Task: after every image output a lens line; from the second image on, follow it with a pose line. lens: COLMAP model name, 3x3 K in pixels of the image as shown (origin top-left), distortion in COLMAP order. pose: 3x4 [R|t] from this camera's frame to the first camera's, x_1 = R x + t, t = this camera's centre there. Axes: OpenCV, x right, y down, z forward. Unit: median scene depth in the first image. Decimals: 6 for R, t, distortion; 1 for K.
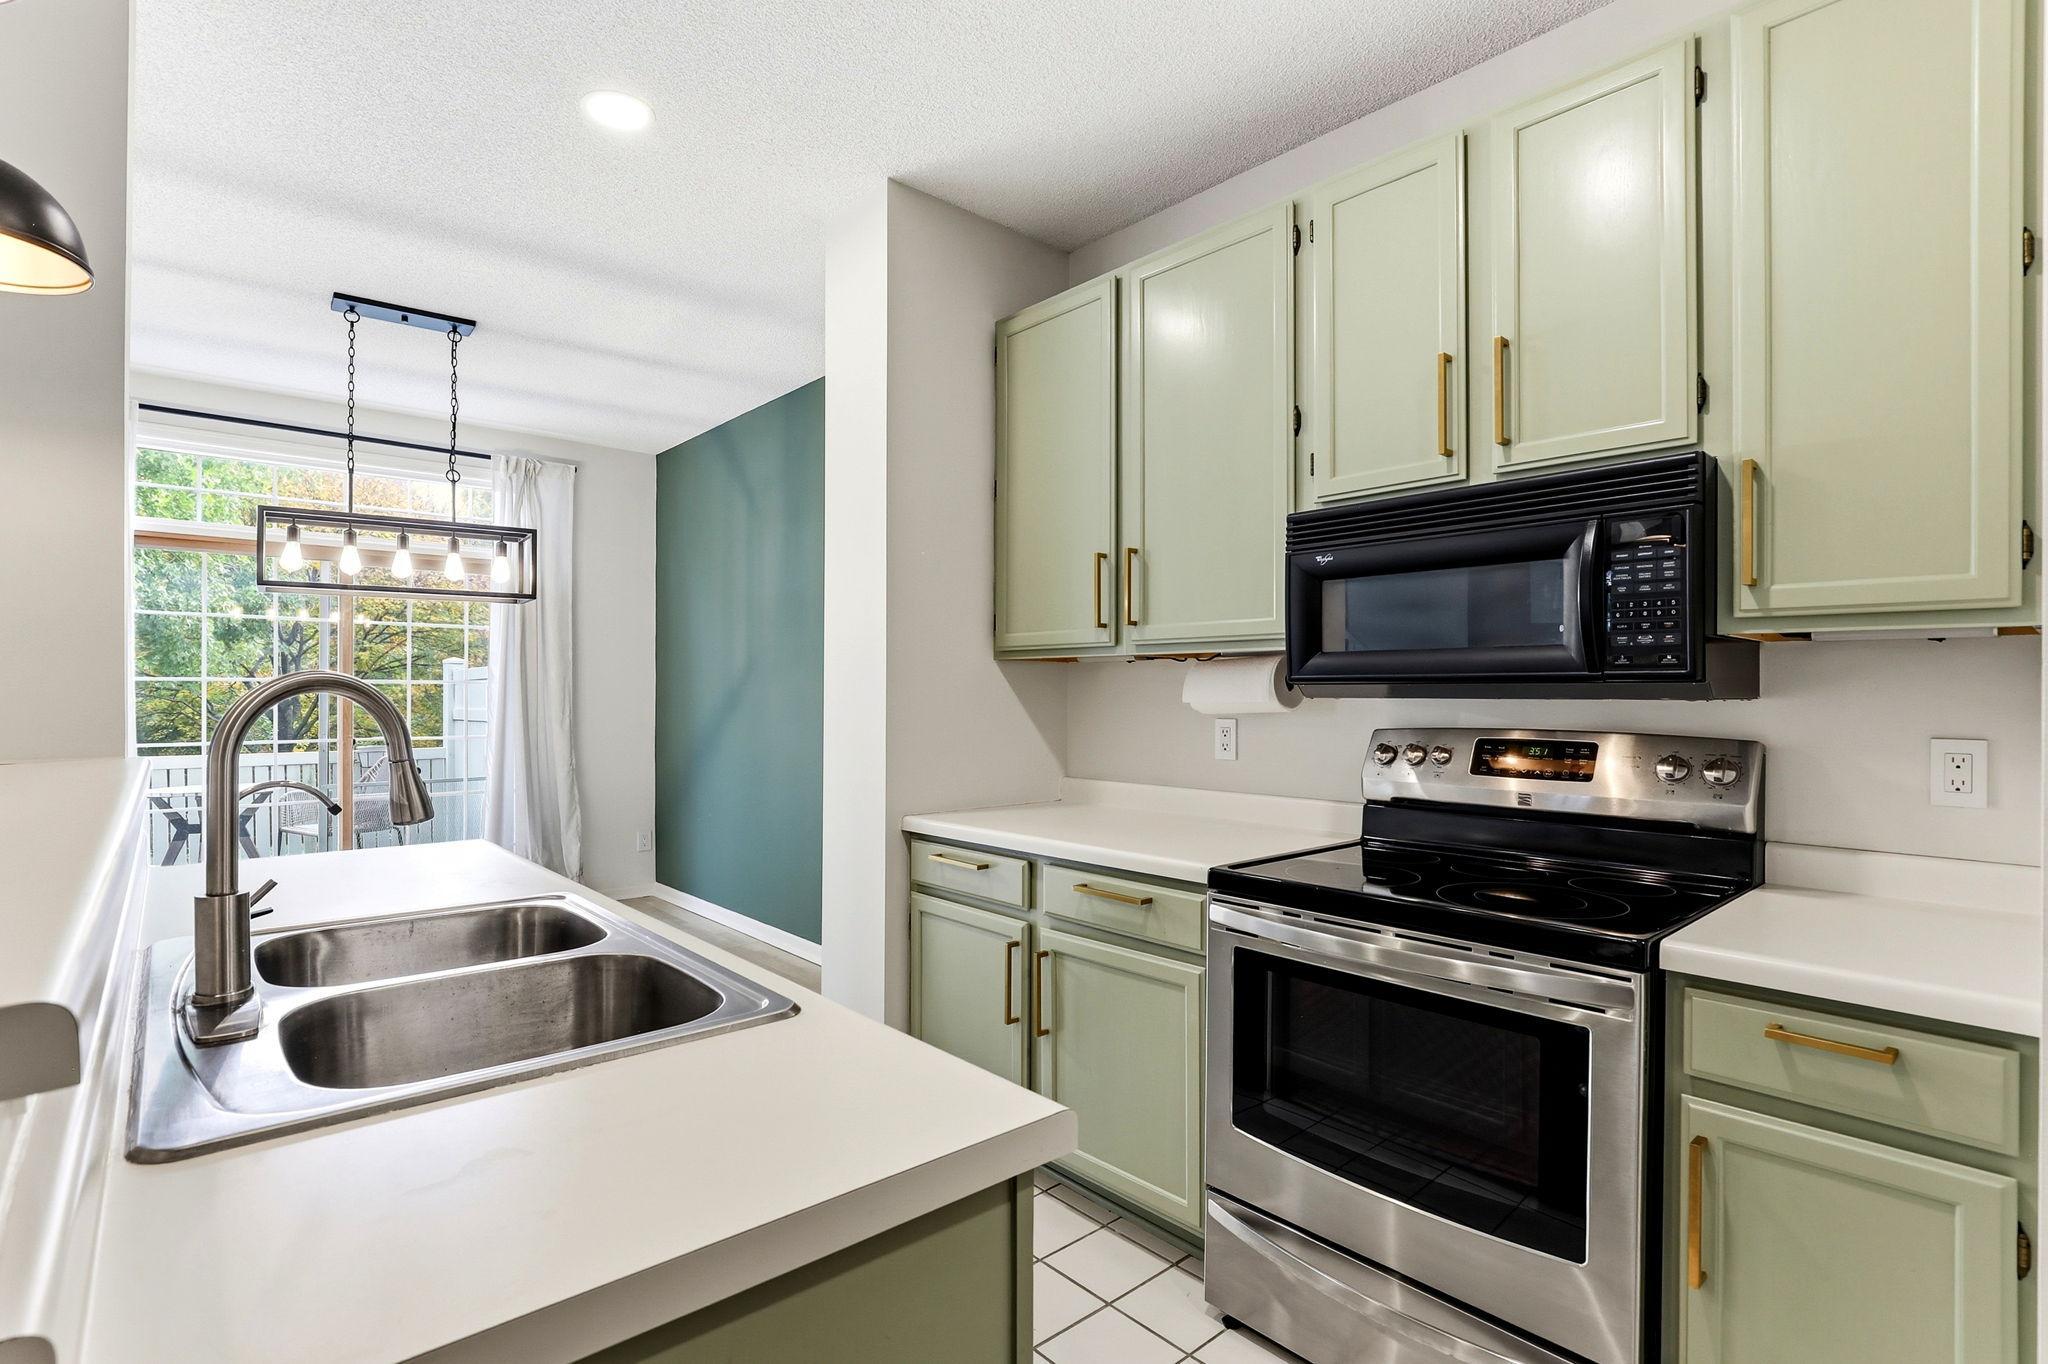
lens RADIAL K [[944.5, 0, 1037.6], [0, 944.5, 696.7], [0, 0, 1]] dist [-0.011325, 0.000363]
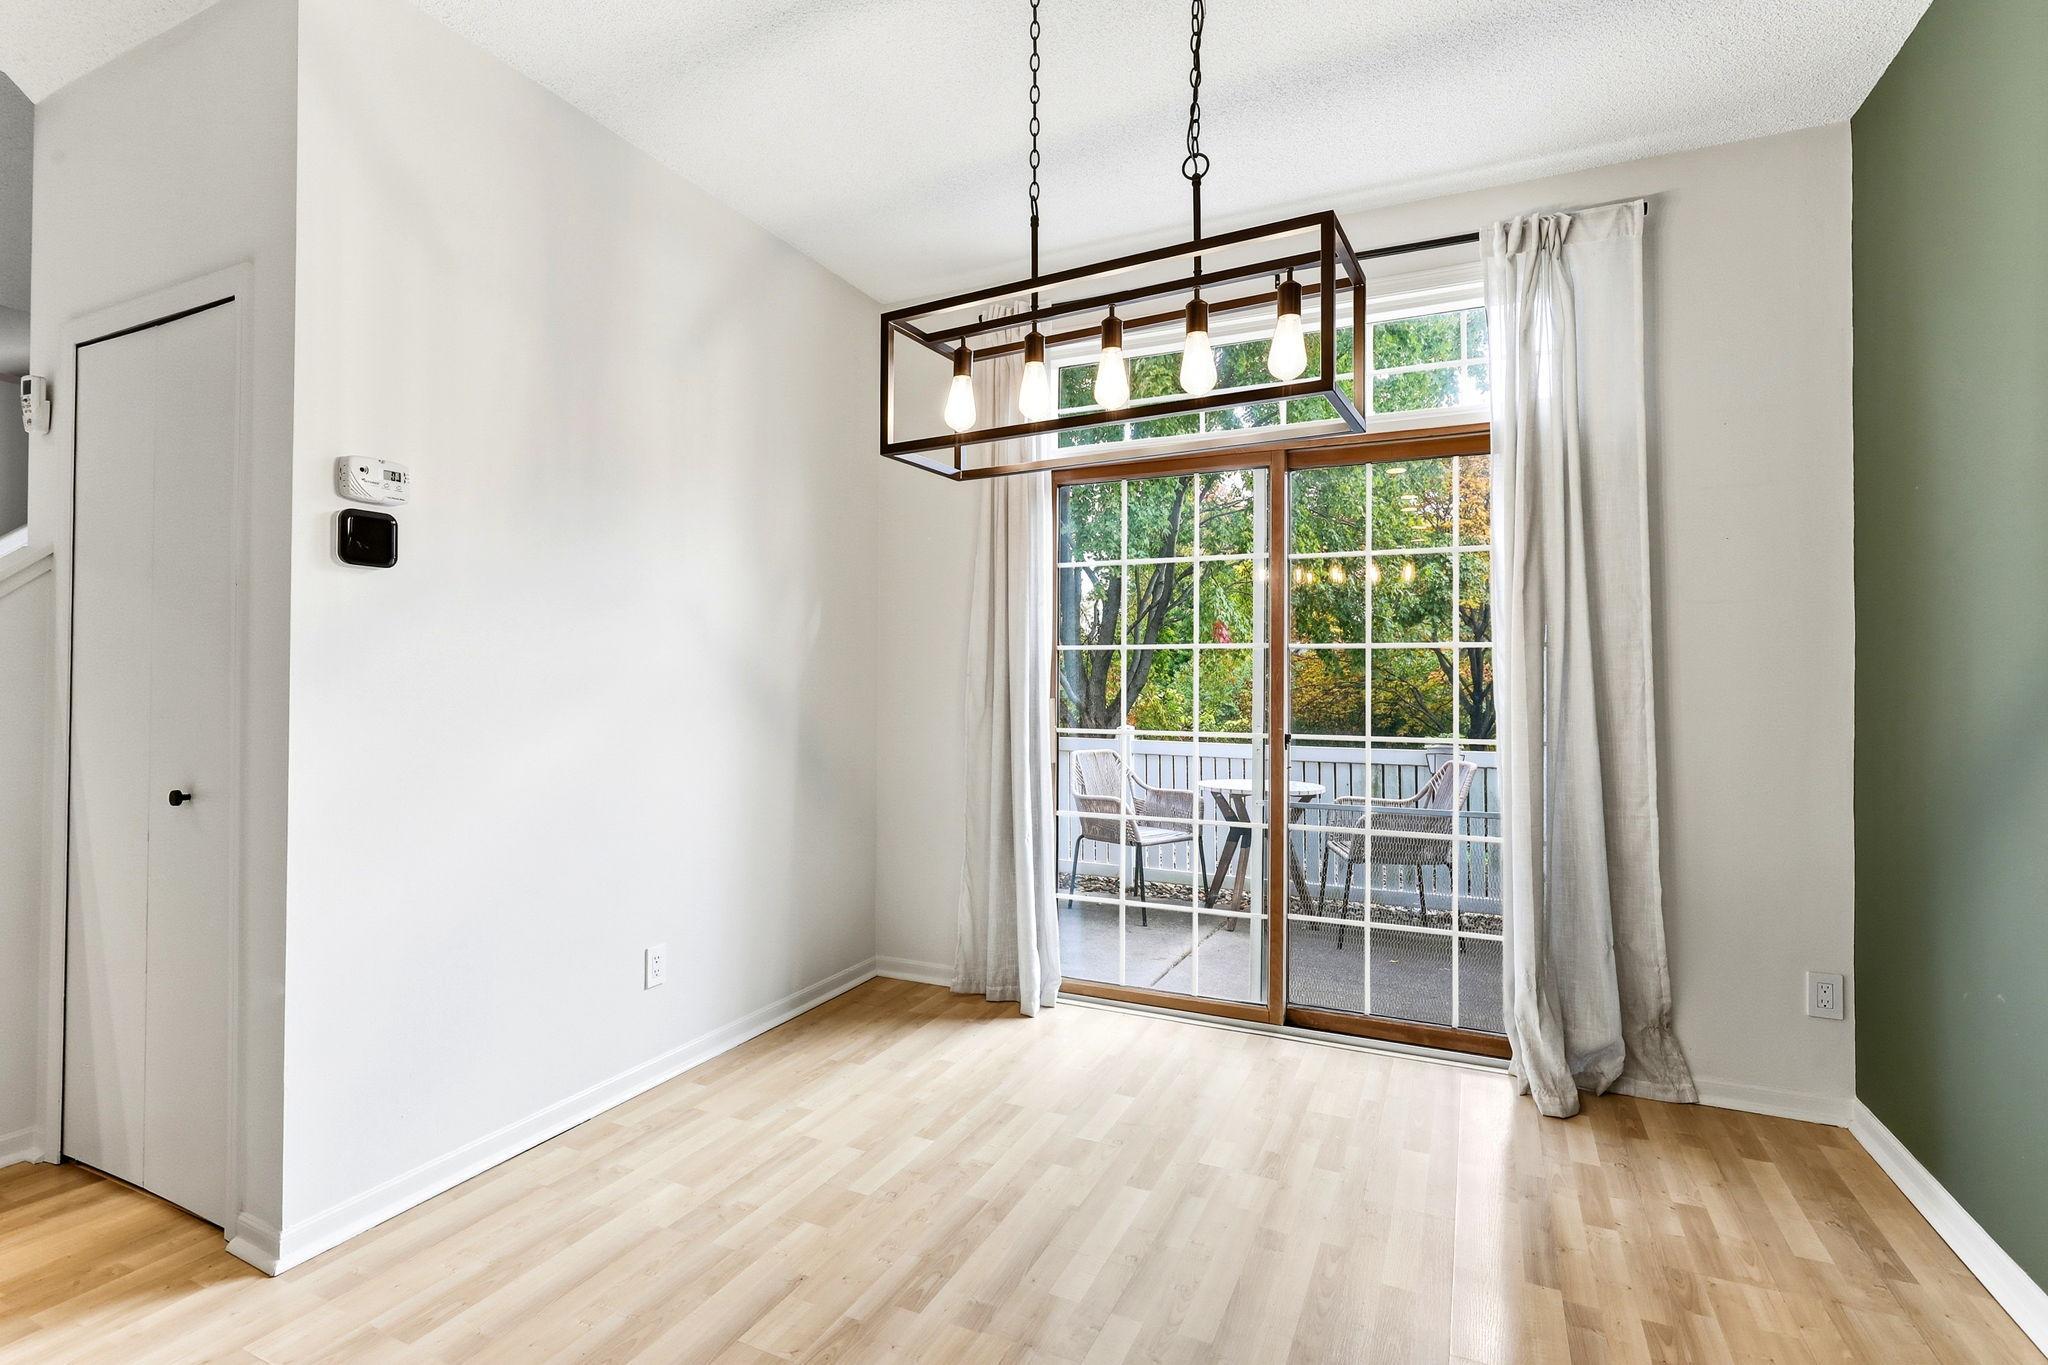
lens RADIAL K [[944.5, 0, 1017.5], [0, 944.5, 670.9], [0, 0, 1]] dist [-0.011325, 0.000363]
pose [[0.363098, -0.014536, -0.931637, -0.402087], [-0.007933, 0.999794, -0.018691, 0.030228], [0.931717, 0.014178, 0.362908, 1.305502]]
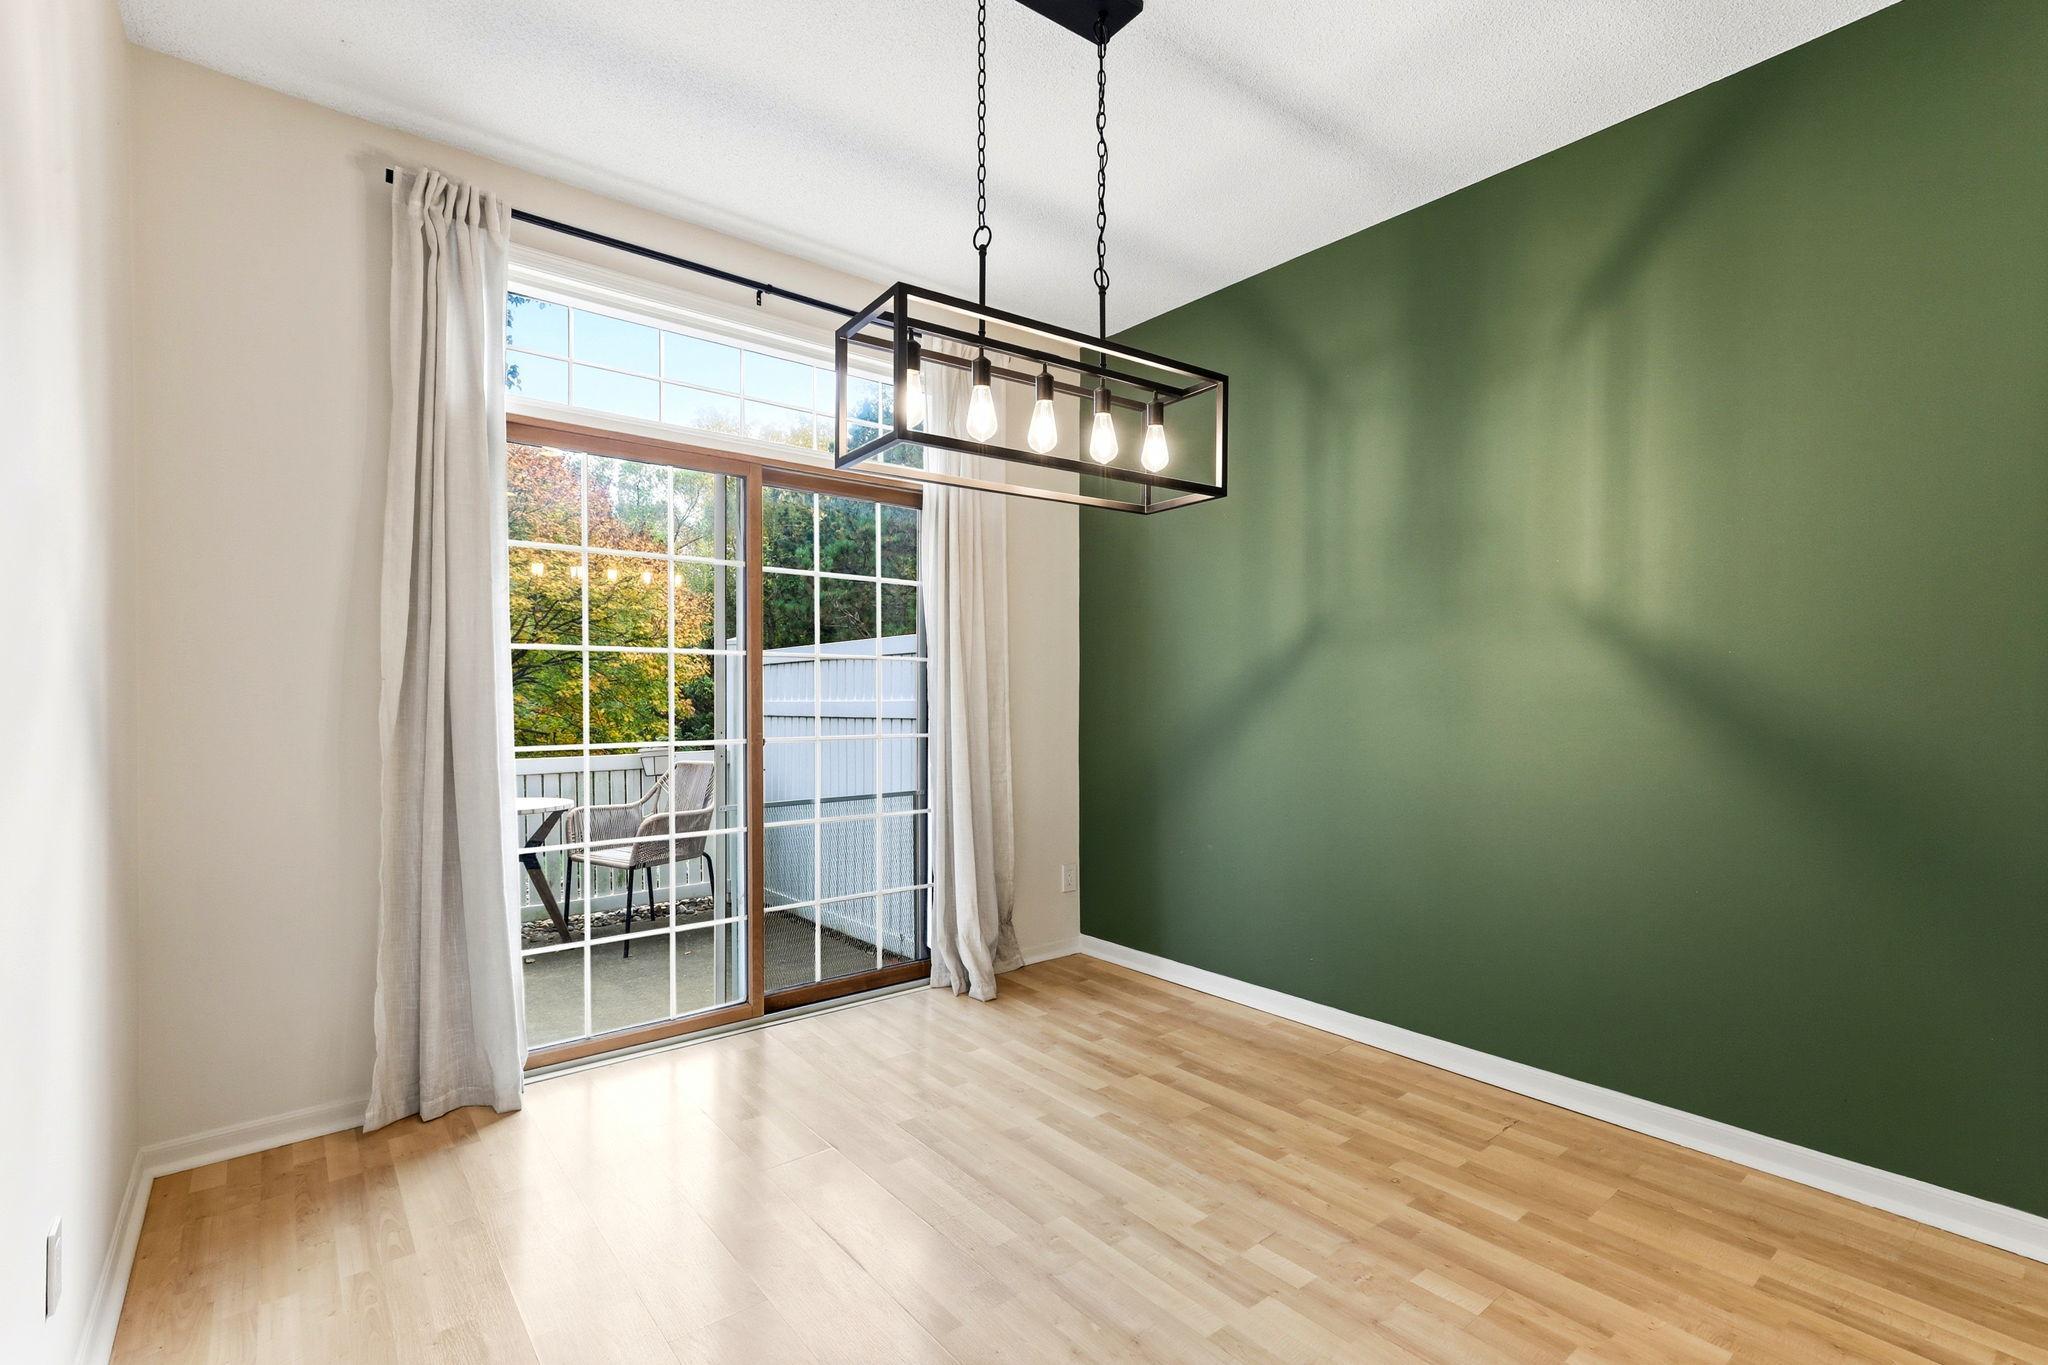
lens RADIAL K [[944.5, 0, 1020.8], [0, 944.5, 699.6], [0, 0, 1]] dist [-0.011325, 0.000363]
pose [[0.997871, -0.003486, -0.065119, -1.091545], [0.003671, 0.999990, 0.002716, 0.031742], [0.065109, -0.002950, 0.997874, 0.731405]]
